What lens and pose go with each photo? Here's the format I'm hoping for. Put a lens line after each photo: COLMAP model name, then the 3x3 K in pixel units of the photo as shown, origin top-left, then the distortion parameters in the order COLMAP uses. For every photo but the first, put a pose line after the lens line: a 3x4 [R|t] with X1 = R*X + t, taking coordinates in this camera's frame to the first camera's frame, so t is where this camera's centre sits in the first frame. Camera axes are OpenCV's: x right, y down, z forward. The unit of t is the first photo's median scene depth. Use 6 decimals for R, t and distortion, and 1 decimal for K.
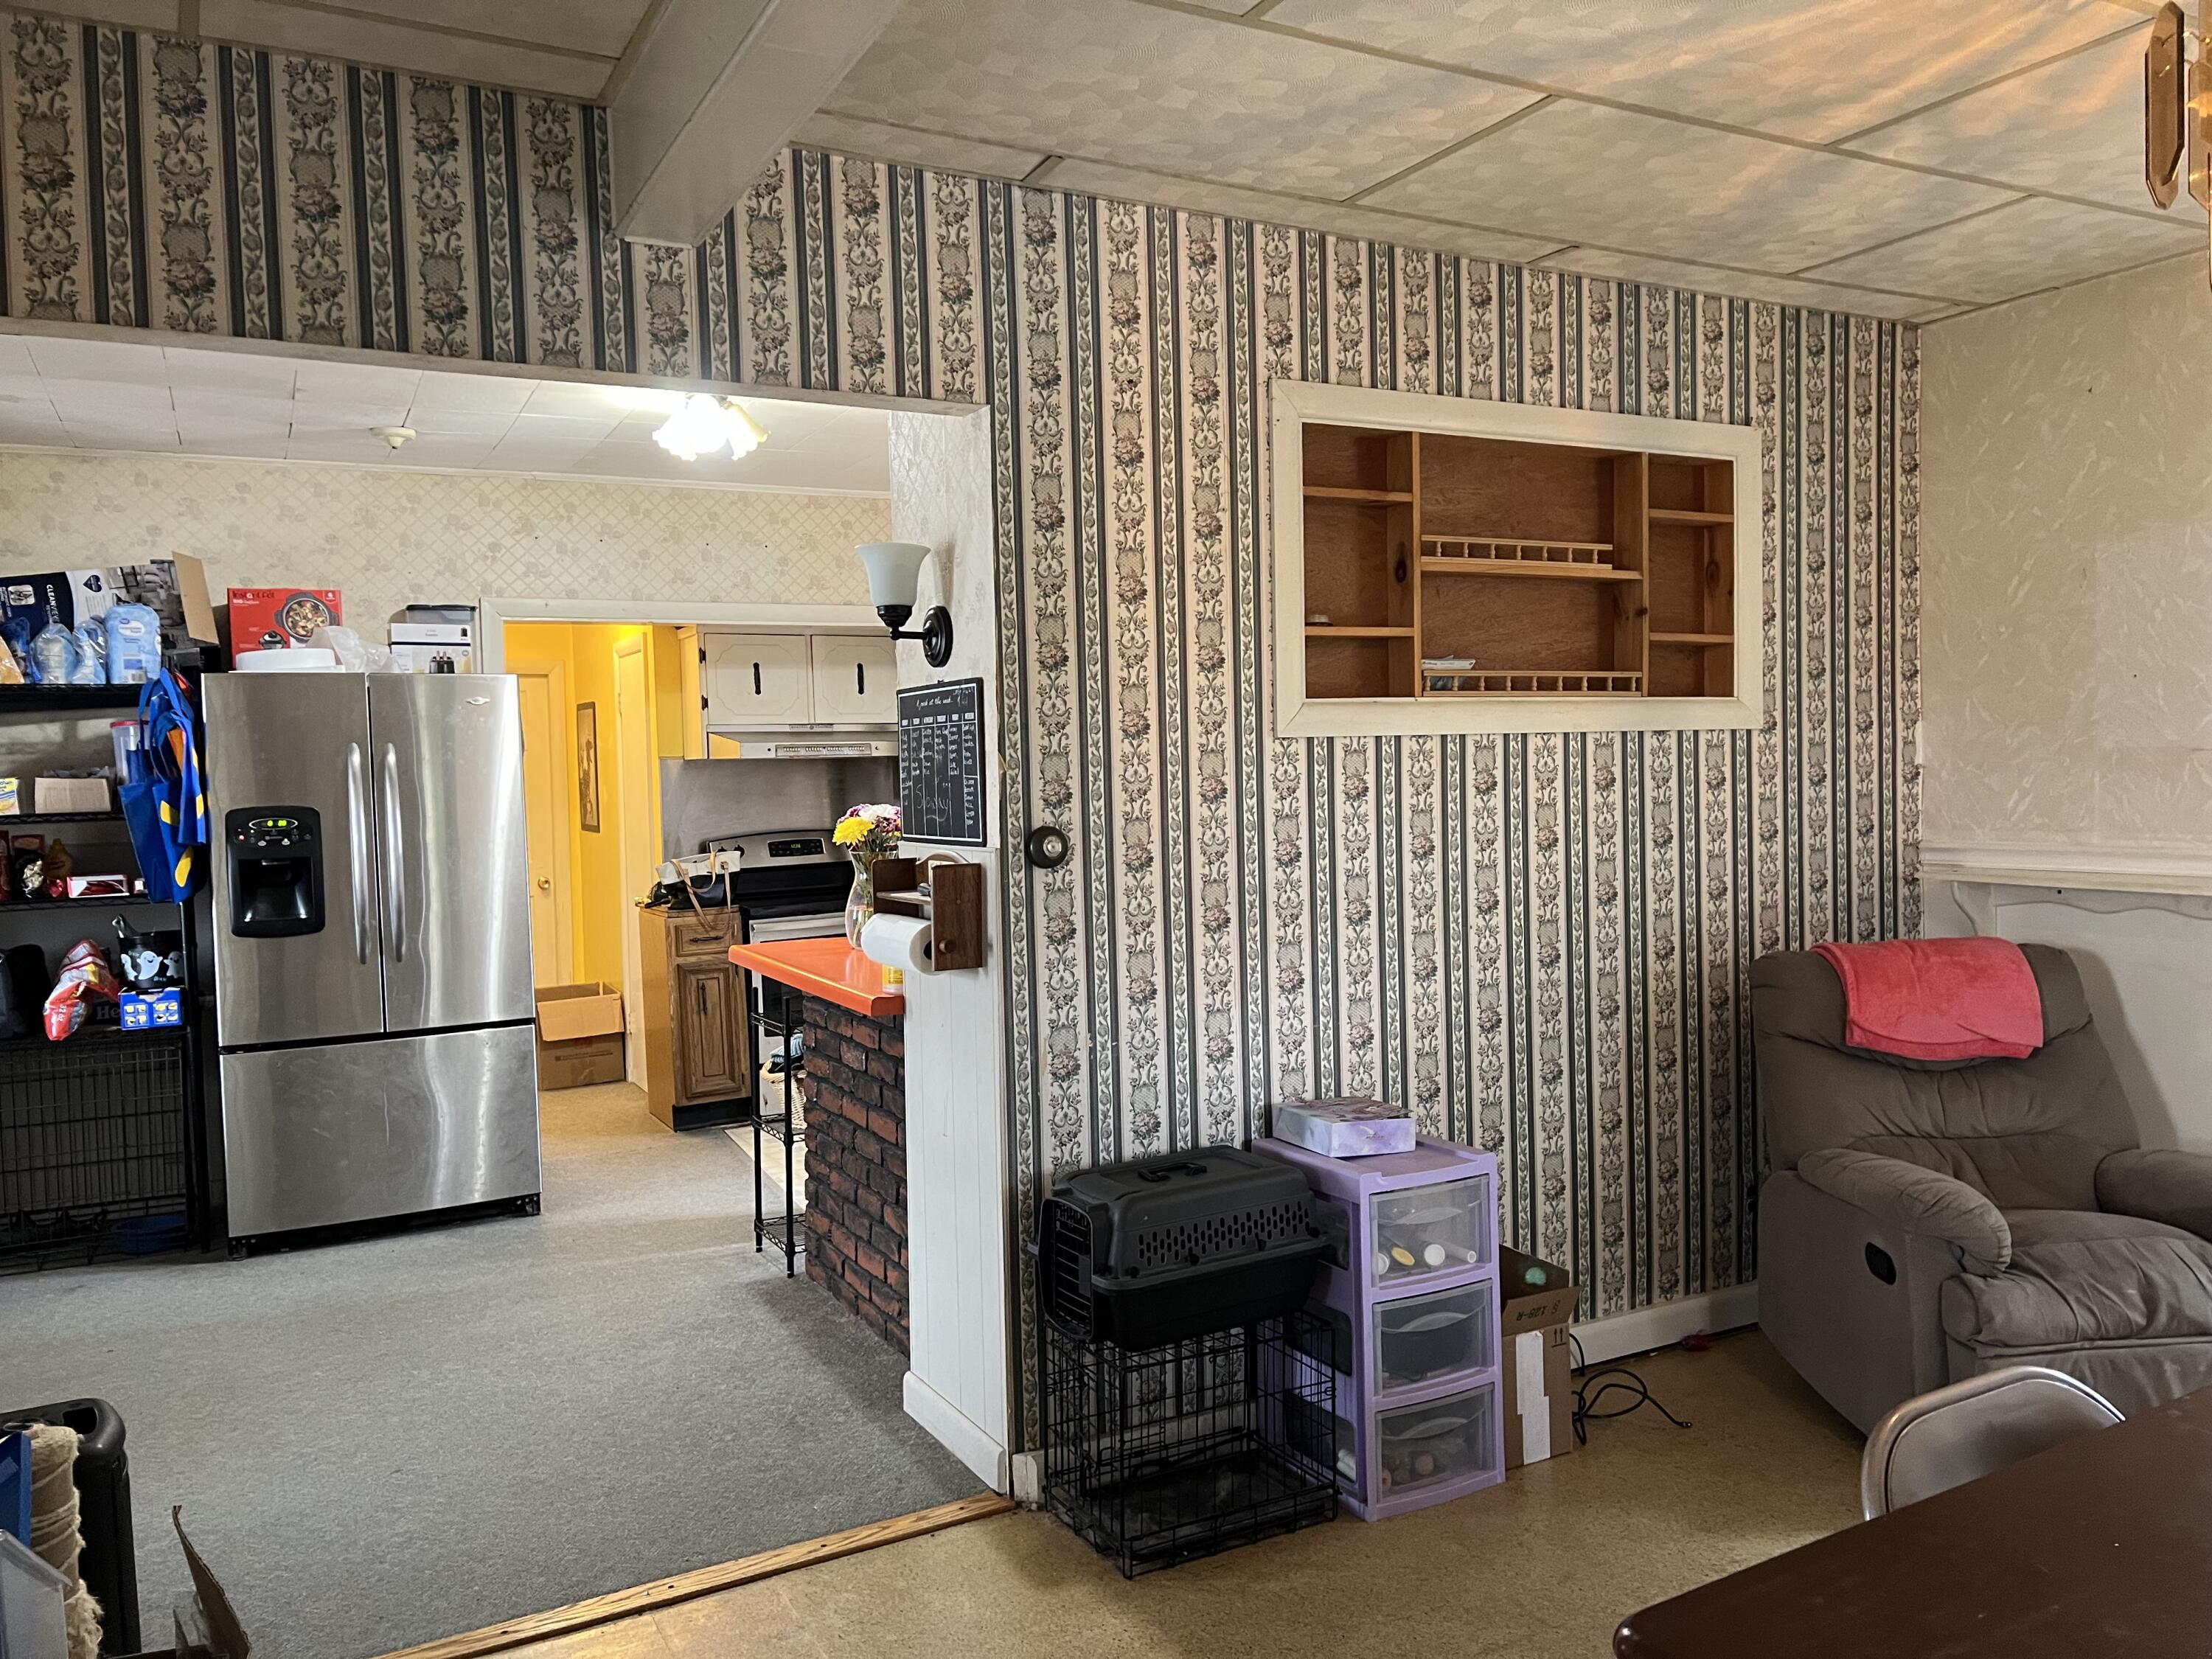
lens RADIAL K [[1671.9, 0, 1126.4], [0, 1671.9, 856.4], [0, 0, 1]] dist [0.046065, -0.050253]
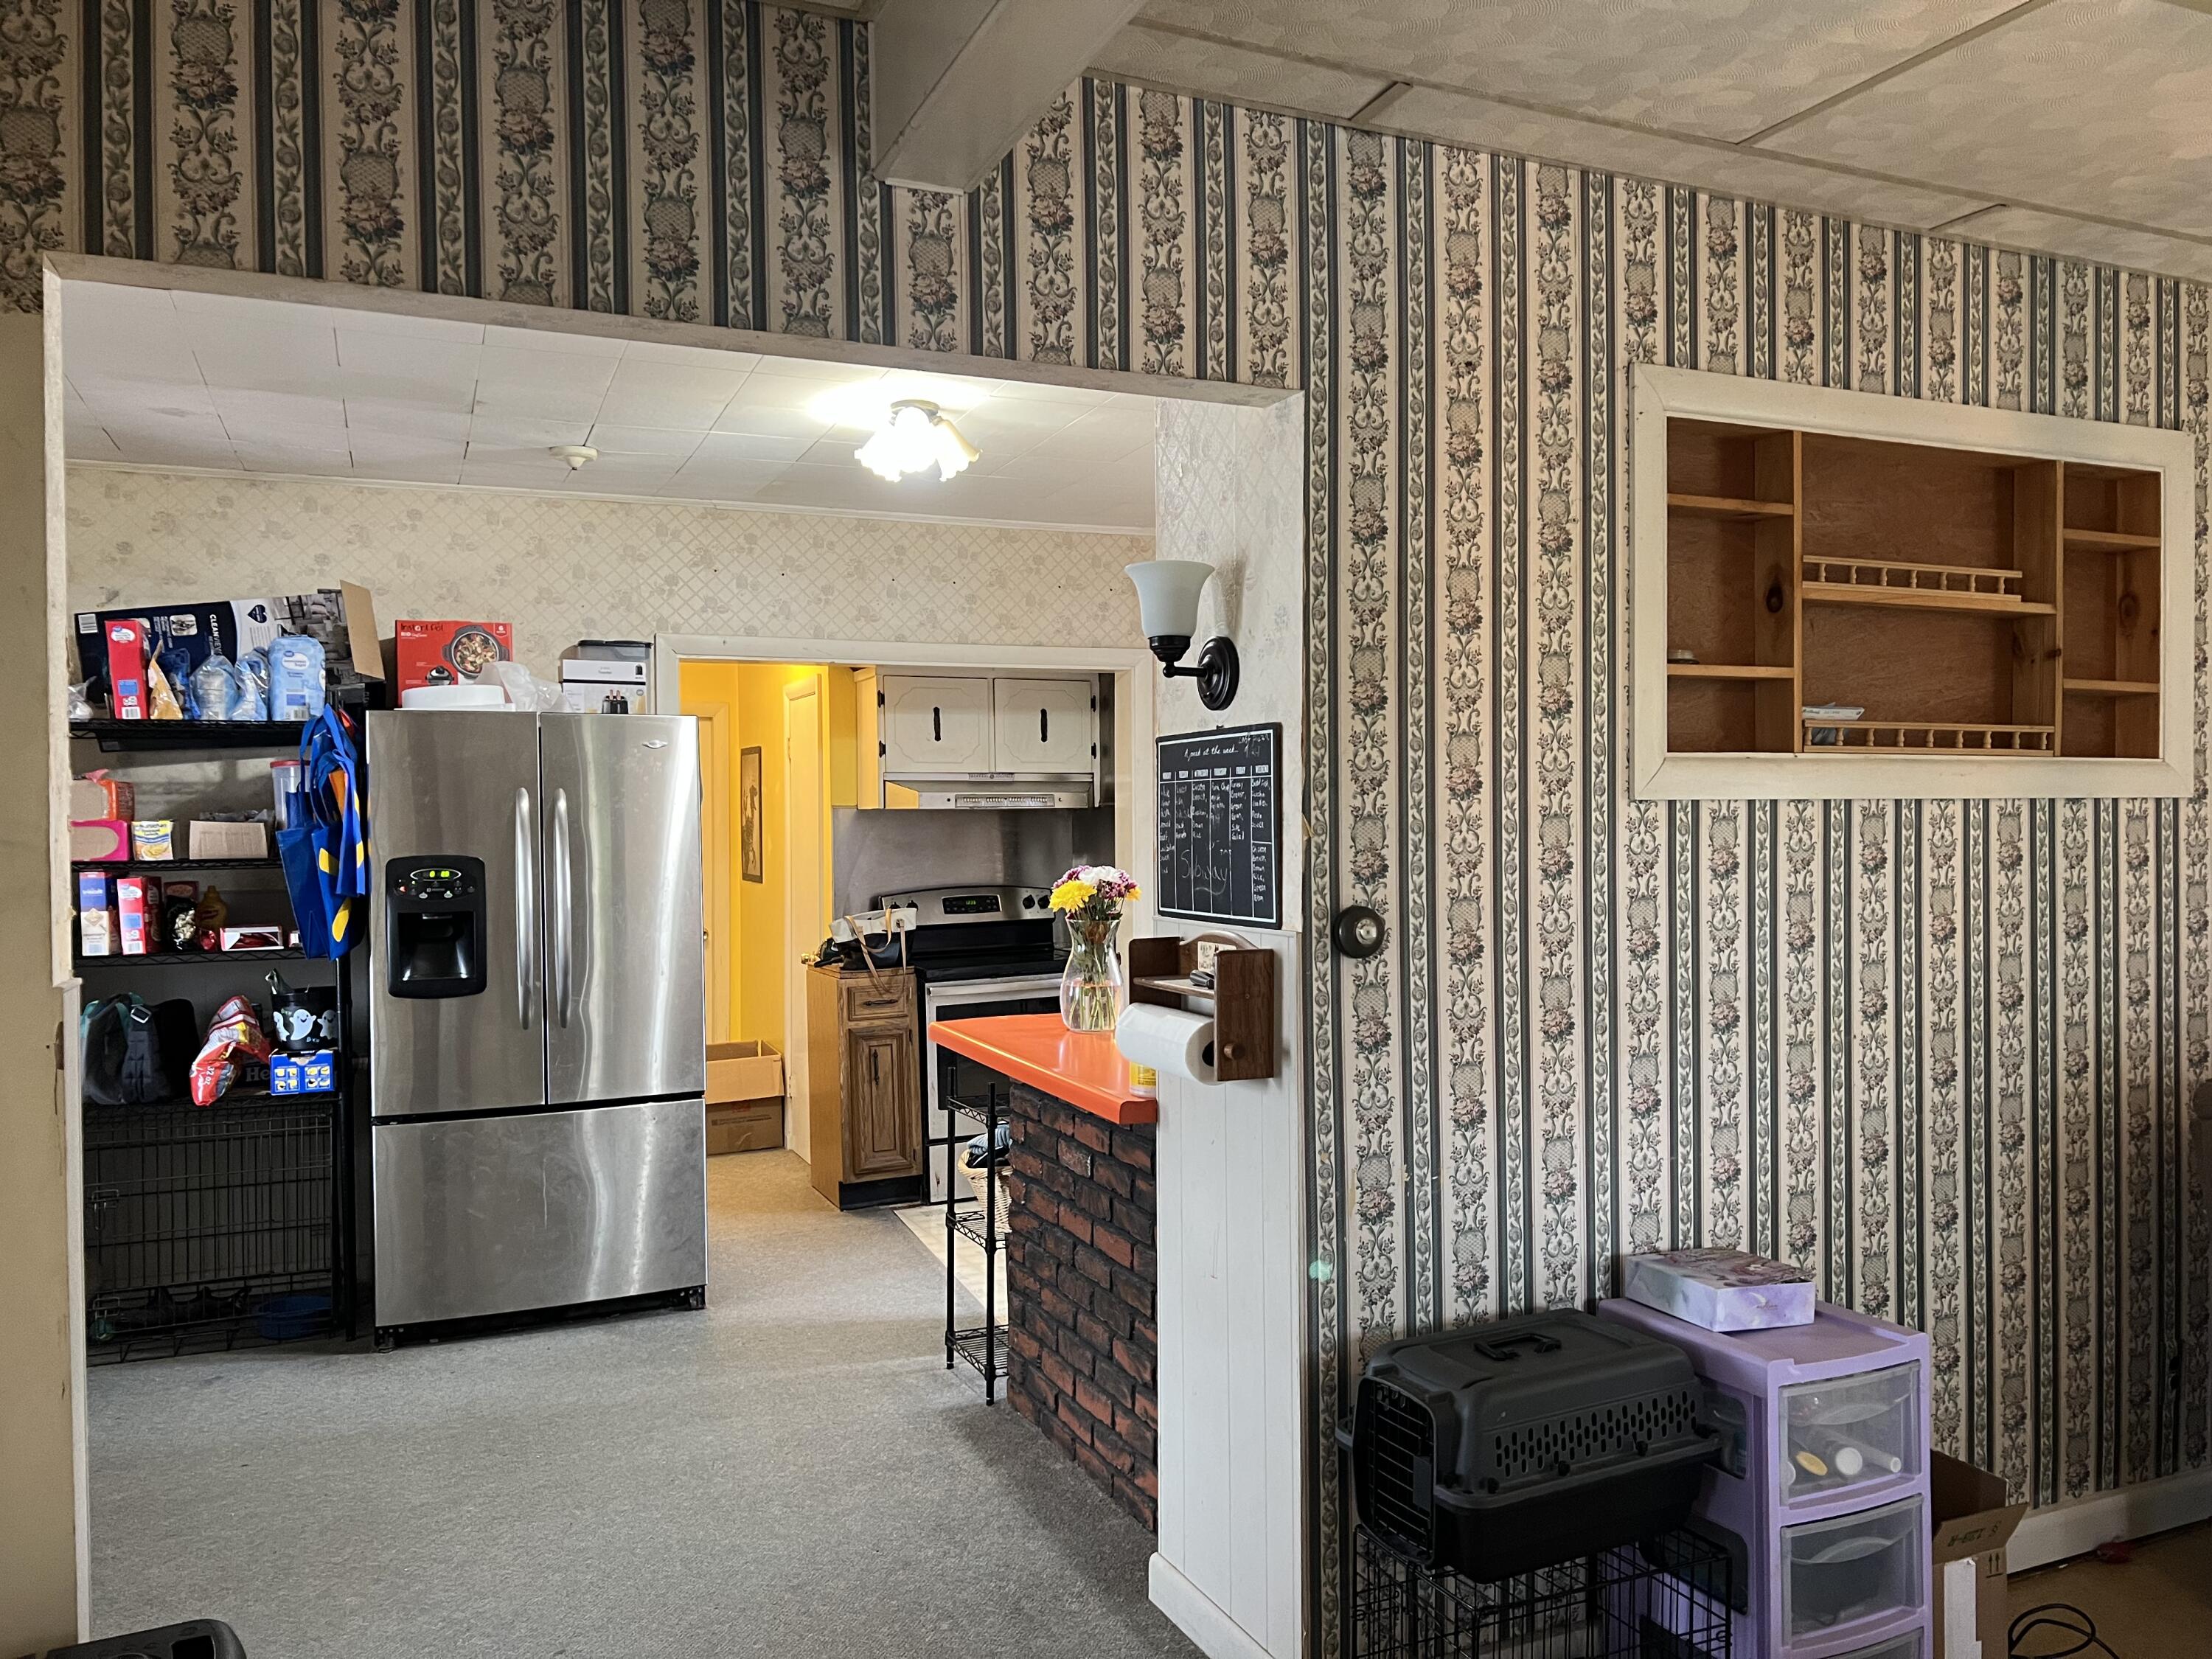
lens RADIAL K [[1677.8, 0, 1125.5], [0, 1677.8, 863.3], [0, 0, 1]] dist [0.043419, -0.050168]
pose [[0.997018, 0.018209, -0.074996, -0.079464], [-0.020125, 0.999488, -0.024877, -0.012923], [0.074505, 0.026312, 0.996873, 0.140329]]
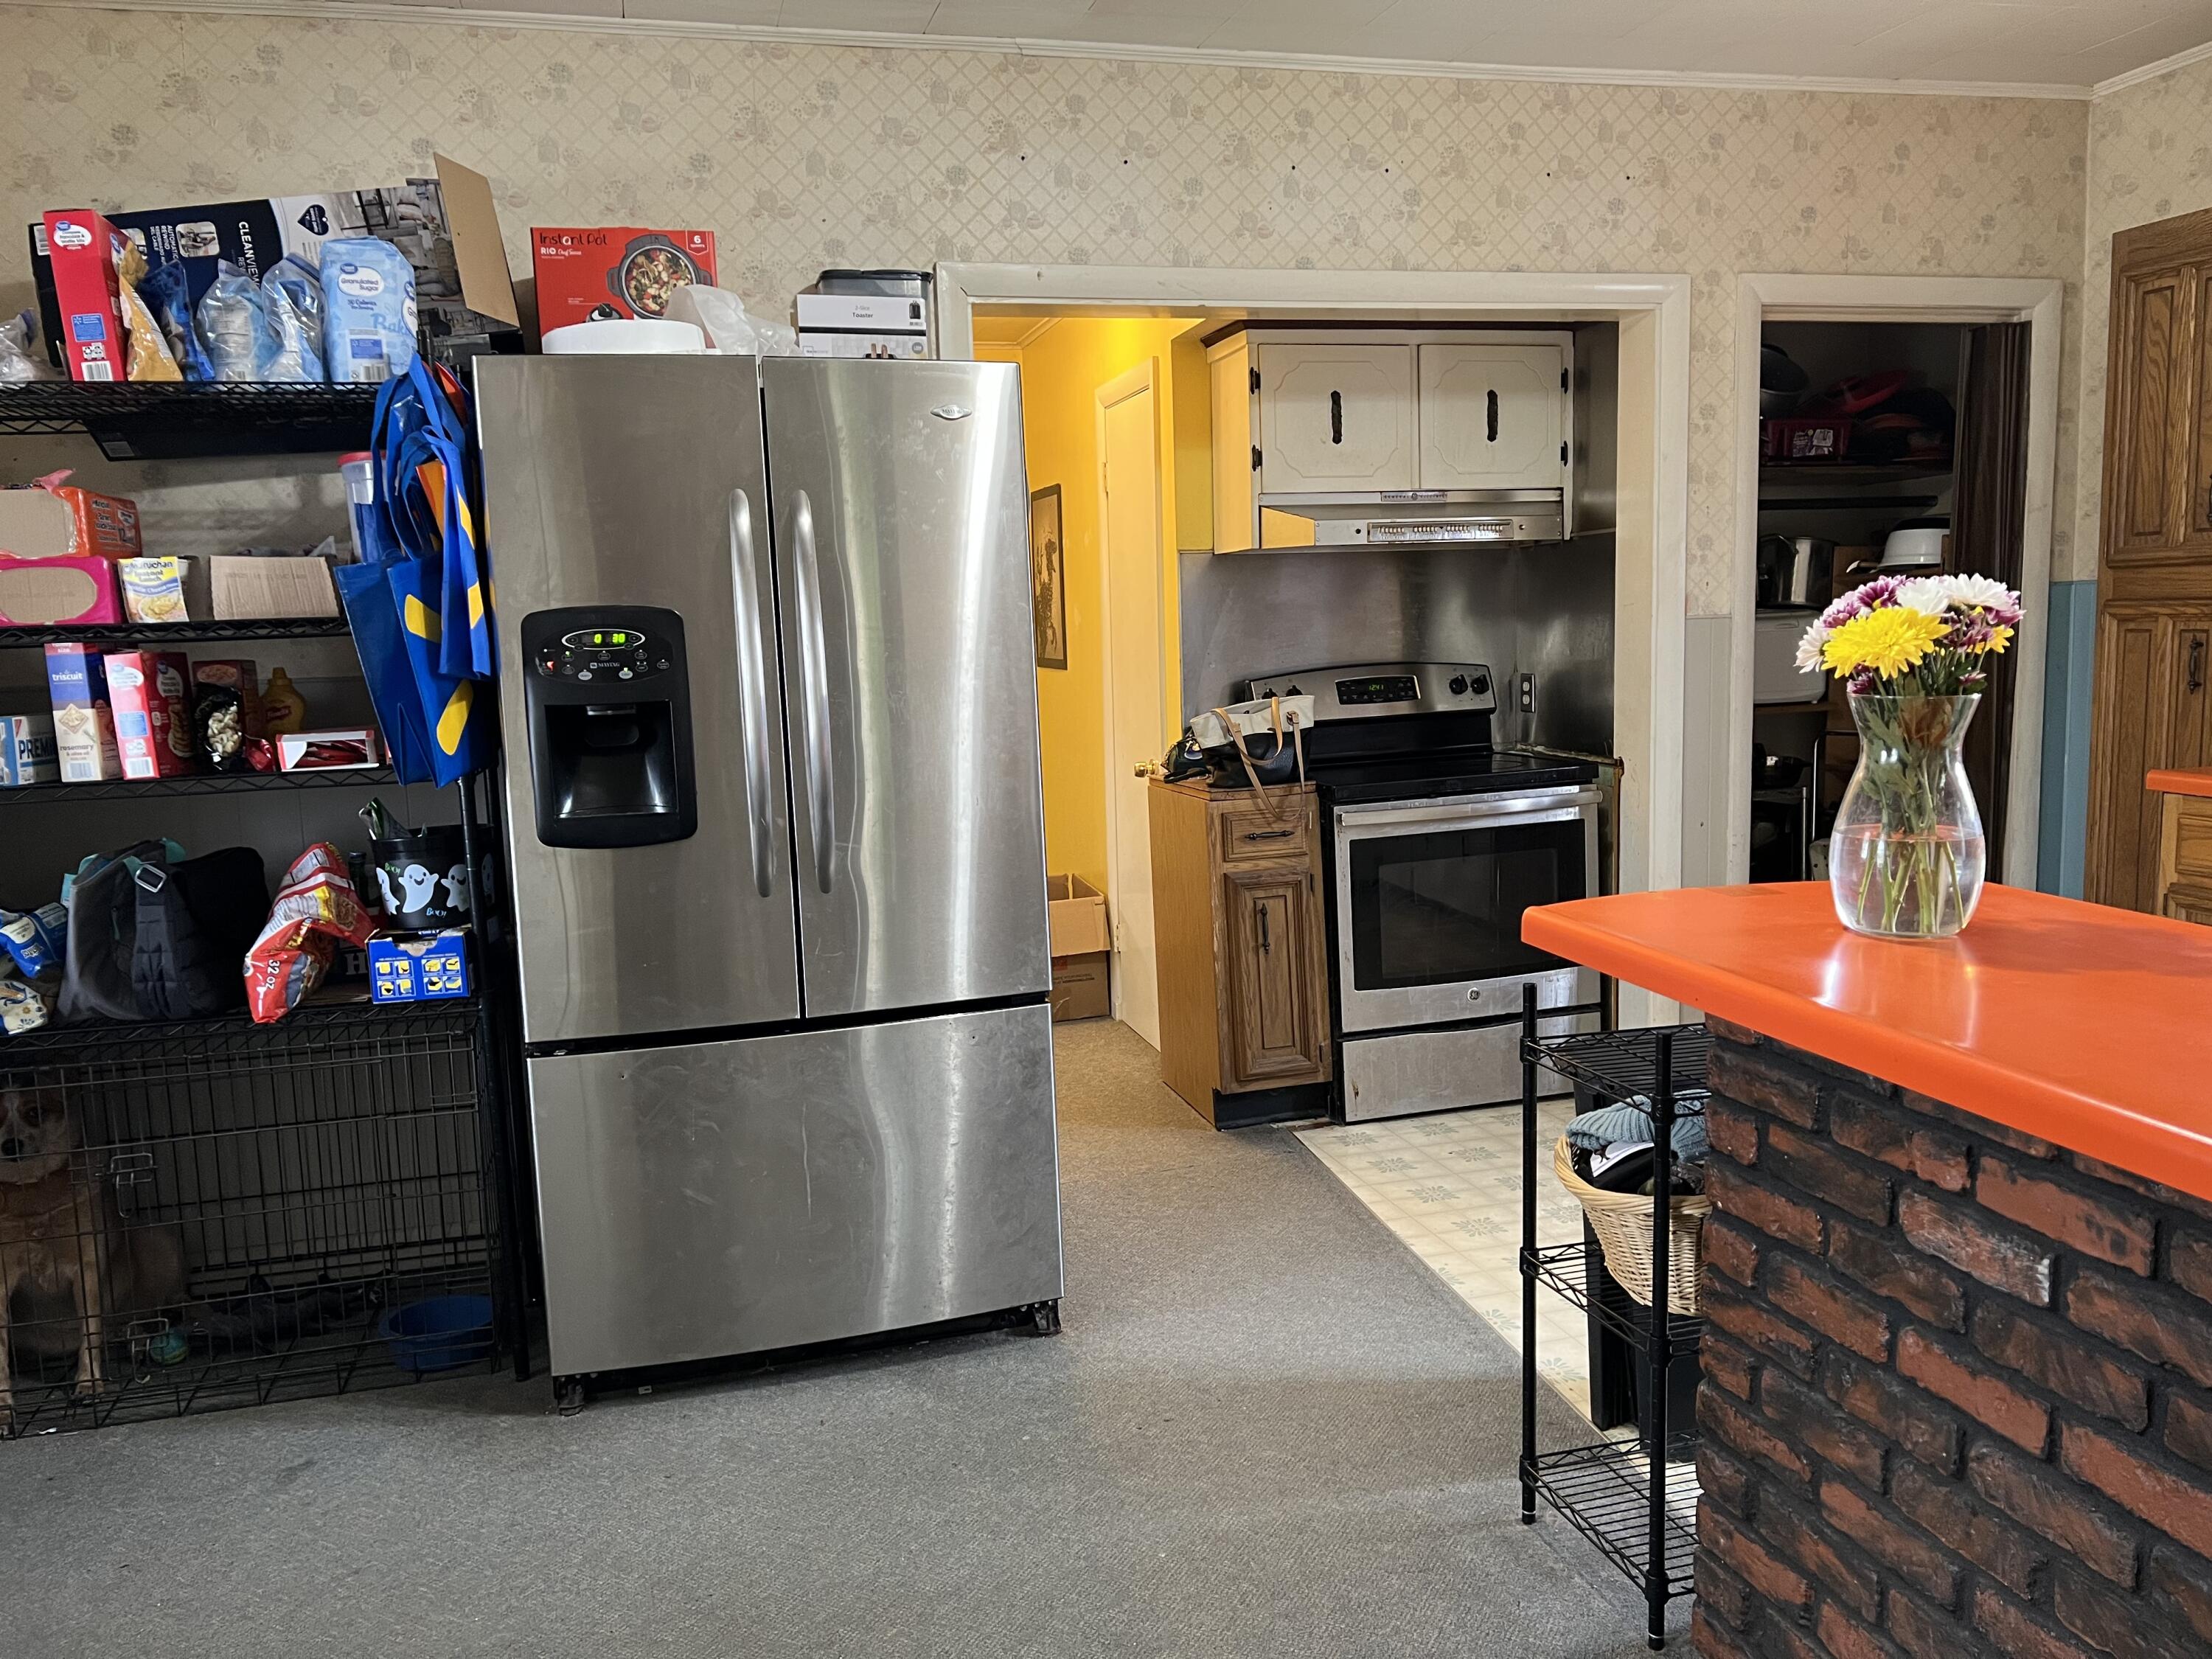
lens RADIAL K [[1677.8, 0, 1125.5], [0, 1677.8, 863.3], [0, 0, 1]] dist [0.043419, -0.050168]
pose [[0.976831, 0.022939, -0.212779, -0.286680], [-0.002810, 0.995528, 0.094424, 0.001161], [0.213993, -0.091638, 0.972527, 0.639254]]
